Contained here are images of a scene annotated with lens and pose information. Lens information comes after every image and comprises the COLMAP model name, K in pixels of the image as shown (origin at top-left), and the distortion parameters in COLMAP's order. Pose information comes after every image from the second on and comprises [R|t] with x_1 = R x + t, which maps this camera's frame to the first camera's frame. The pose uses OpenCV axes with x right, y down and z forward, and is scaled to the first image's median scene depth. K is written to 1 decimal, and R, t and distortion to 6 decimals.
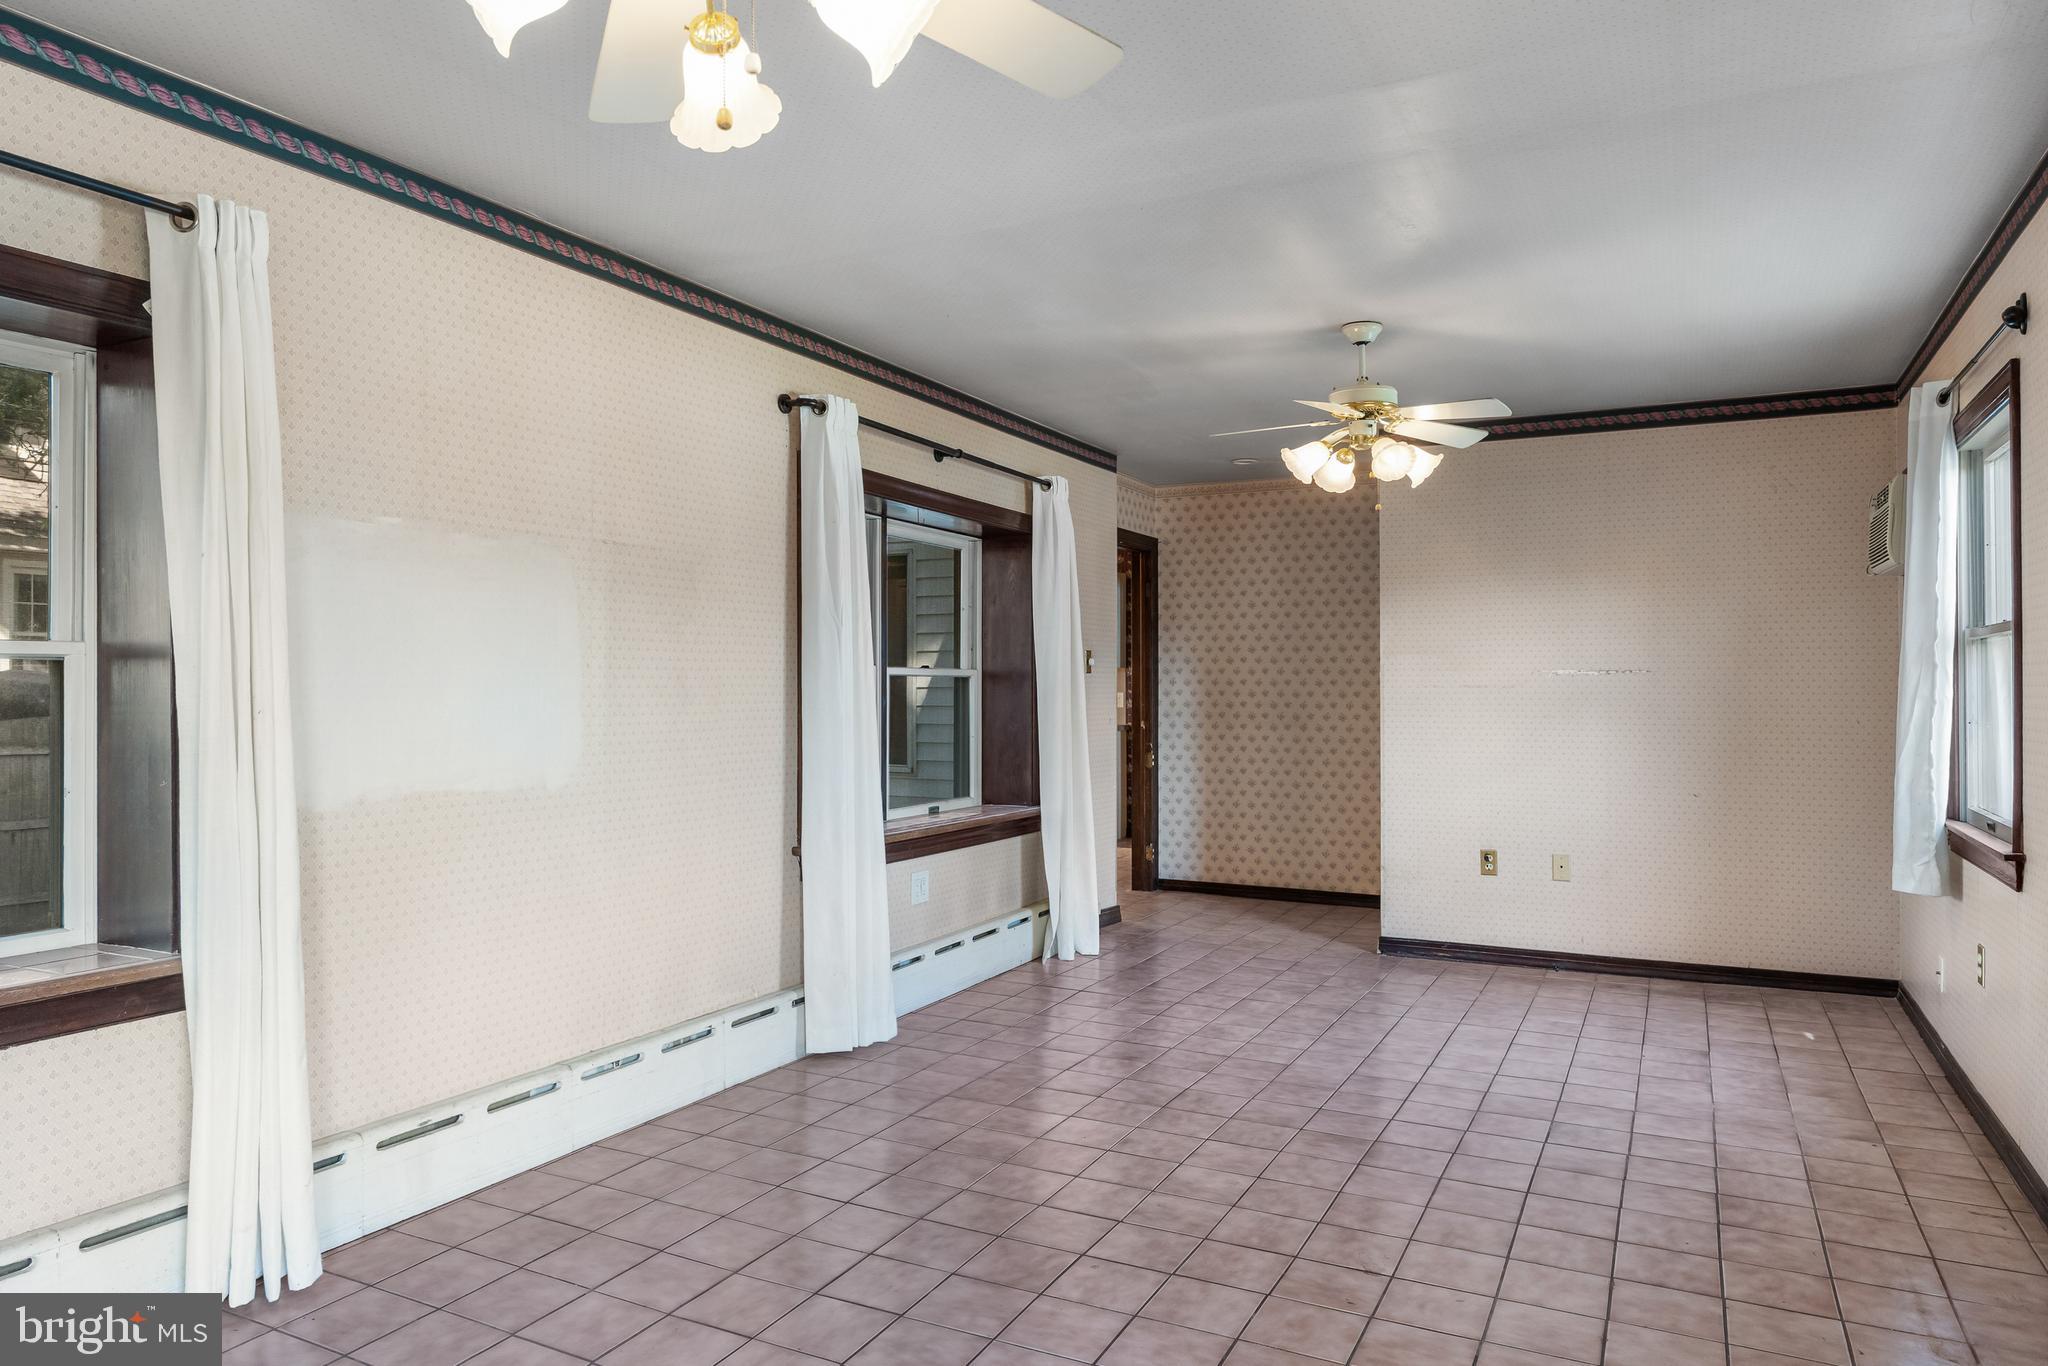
lens RADIAL K [[1285.6, 0, 1024.0], [0, 1285.6, 683.0], [0, 0, 1]] dist [-0.001743, -0.000919]
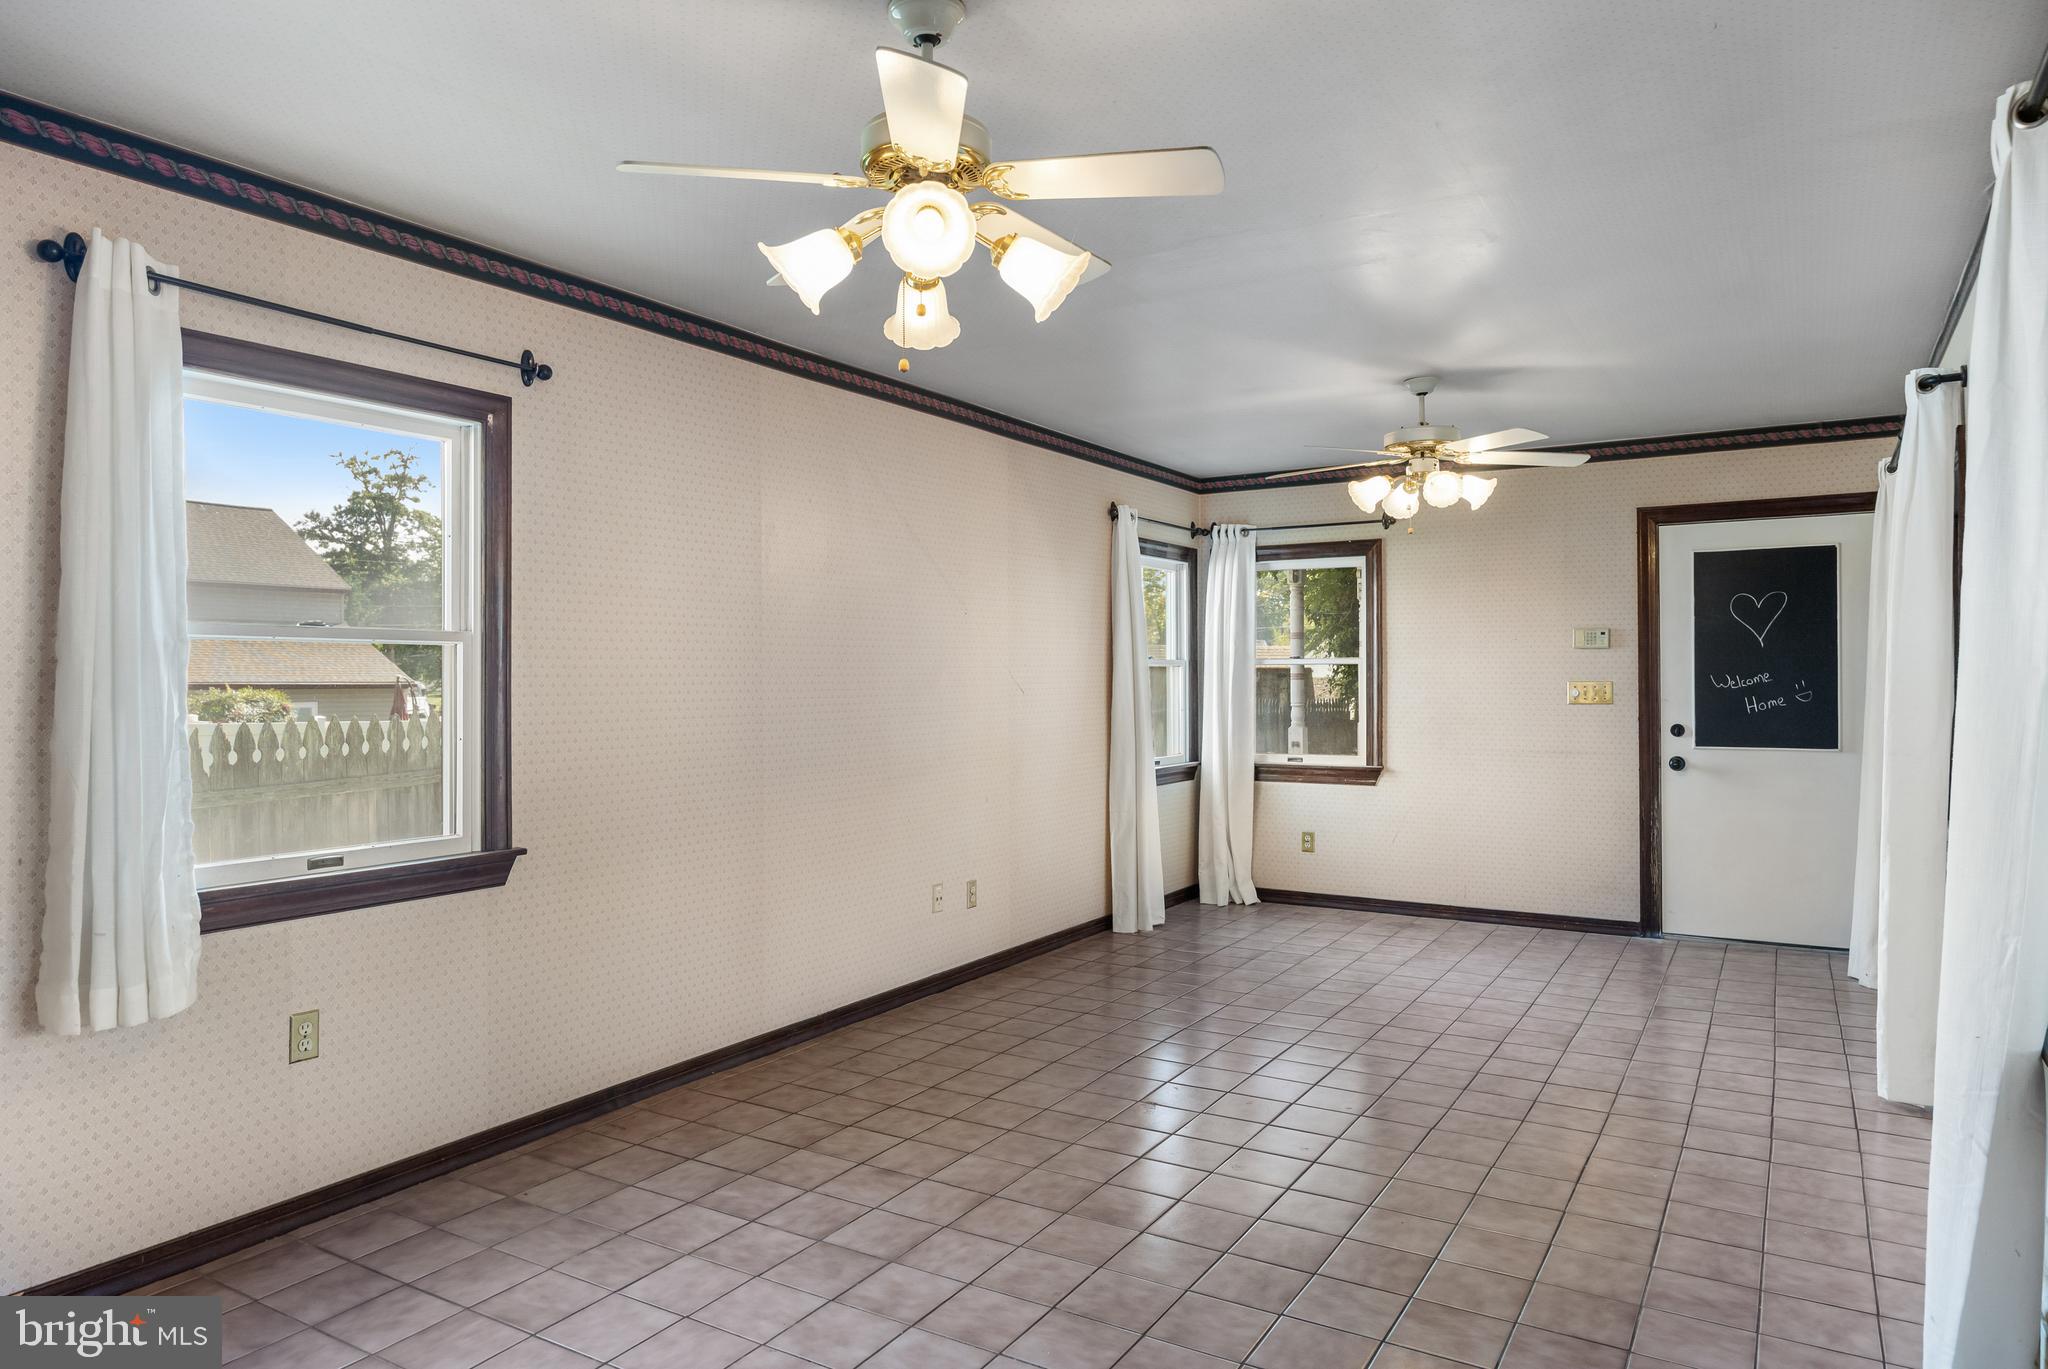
lens RADIAL K [[1285.6, 0, 1024.0], [0, 1285.6, 684.5], [0, 0, 1]] dist [-0.001743, -0.000919]
pose [[-0.997318, 0.000424, 0.073188, 0.249195], [0.000643, 0.999995, 0.002979, -0.008783], [-0.073186, 0.003018, -0.997314, 1.979572]]
